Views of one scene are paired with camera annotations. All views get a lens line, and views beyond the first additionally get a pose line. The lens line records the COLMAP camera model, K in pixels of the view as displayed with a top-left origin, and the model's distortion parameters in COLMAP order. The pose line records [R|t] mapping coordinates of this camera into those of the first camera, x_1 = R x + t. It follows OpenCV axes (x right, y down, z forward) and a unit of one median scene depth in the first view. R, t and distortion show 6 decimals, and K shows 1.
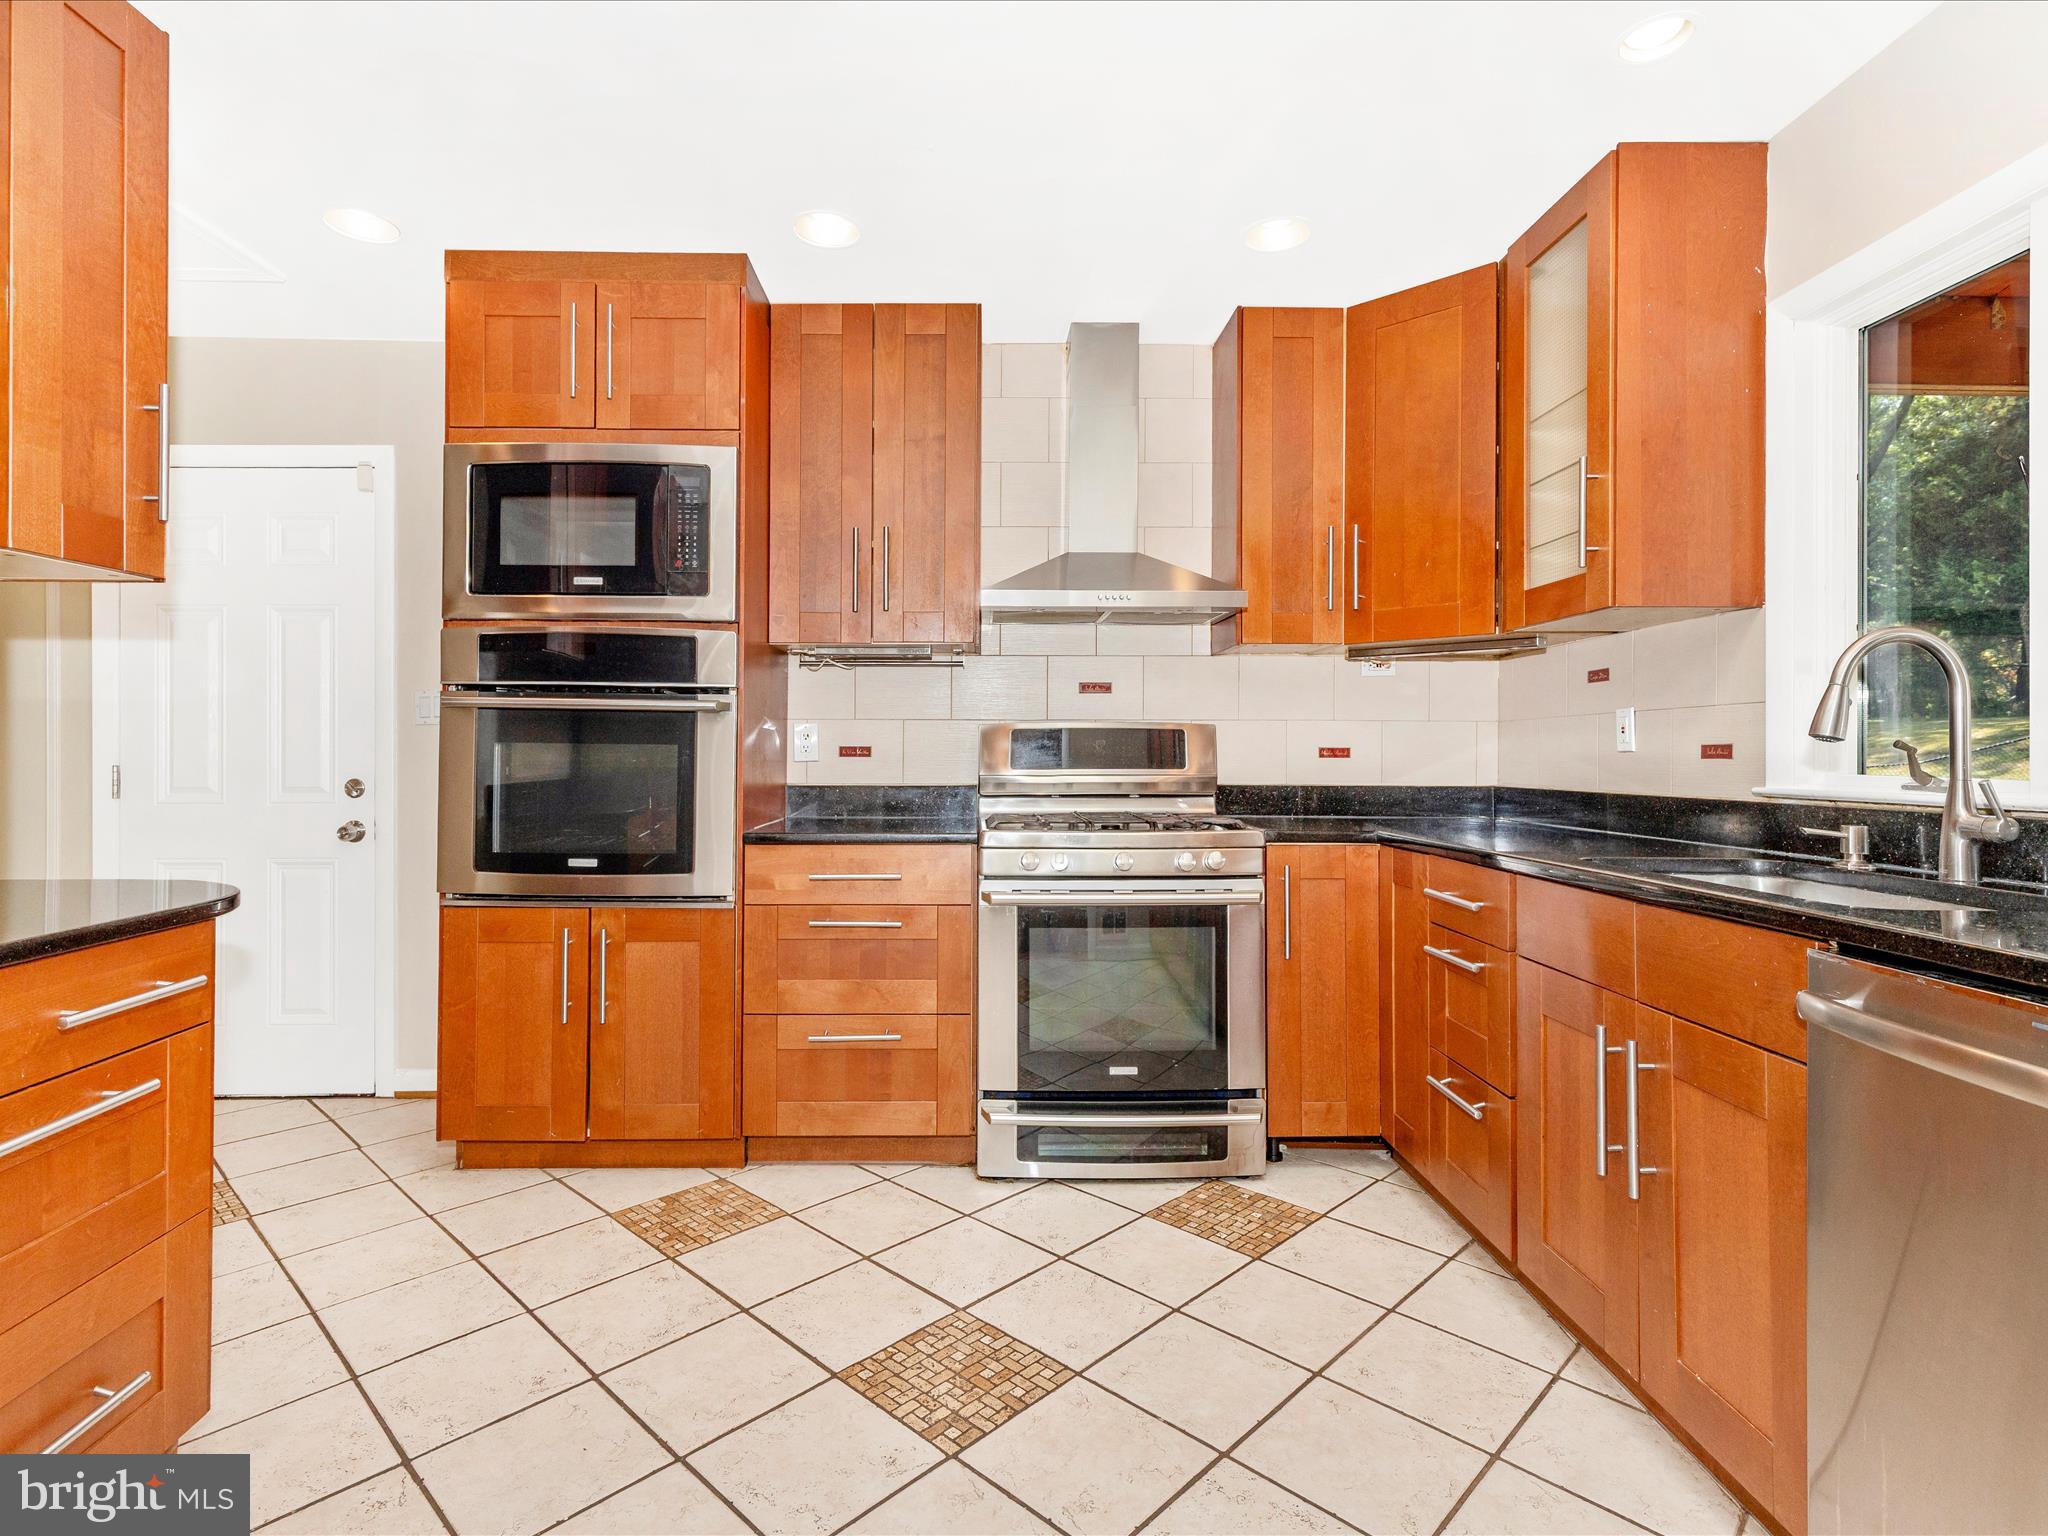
lens RADIAL K [[1061.7, 0, 987.7], [0, 1061.7, 745.1], [0, 0, 1]] dist [0.004919, -0.000993]
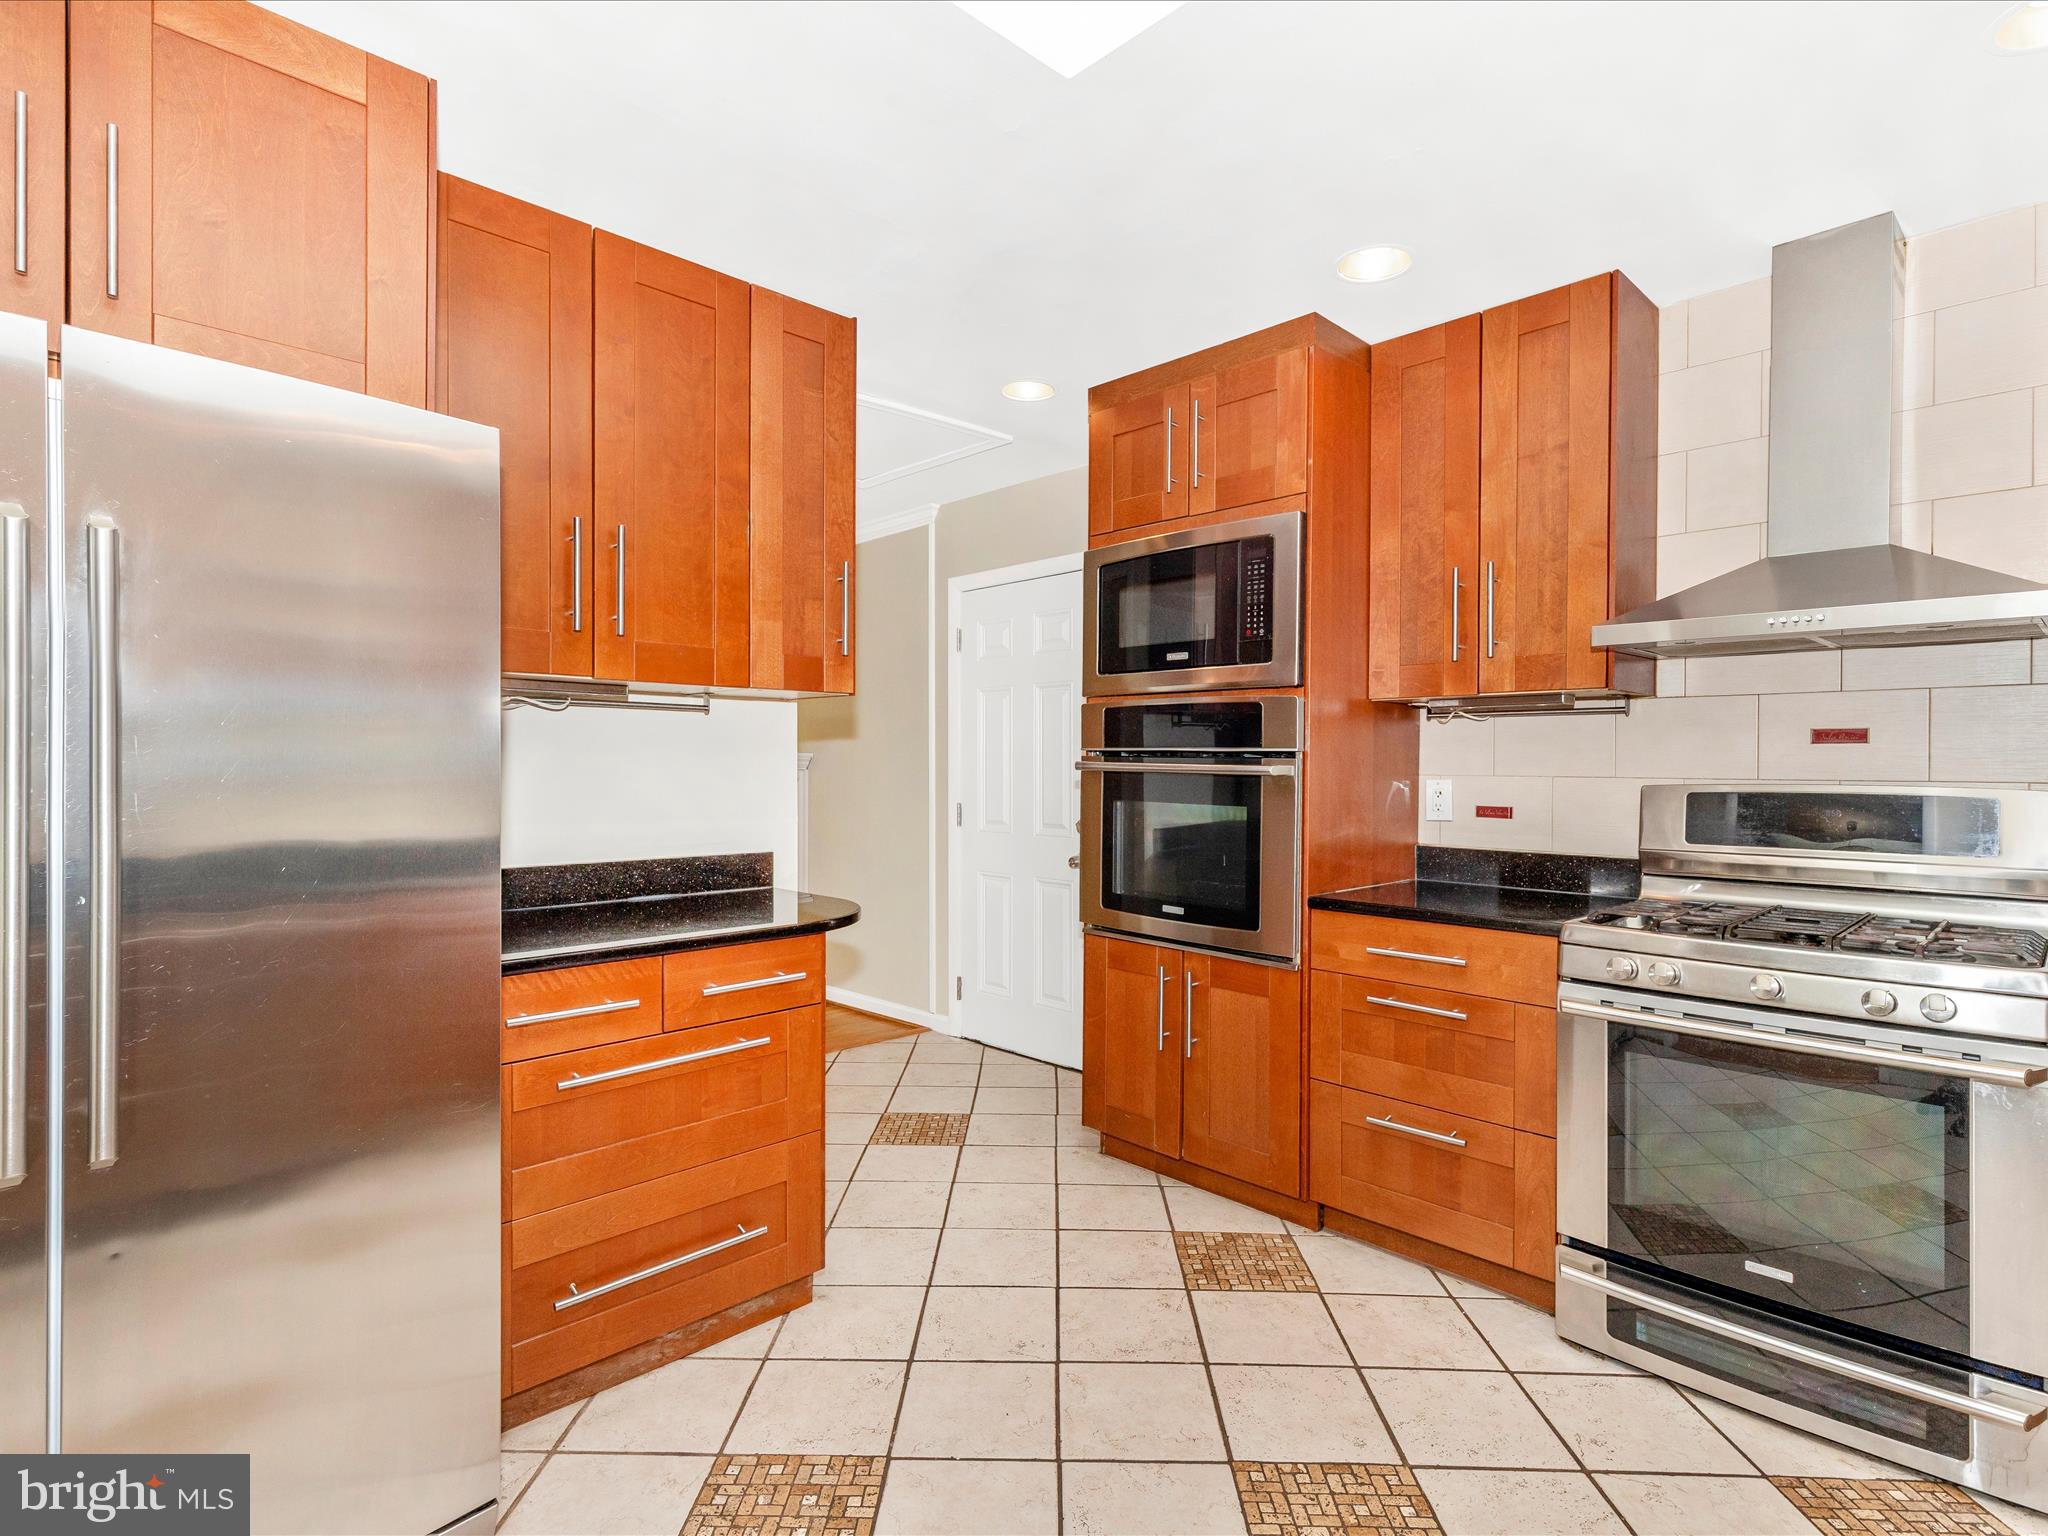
lens RADIAL K [[1029.5, 0, 974.0], [0, 1029.5, 773.9], [0, 0, 1]] dist [0.001336, -0.000979]
pose [[0.680557, 0.007779, -0.732654, 0.269030], [-0.001768, 0.999958, 0.008975, -0.041542], [0.732693, -0.004813, 0.680542, 0.115045]]
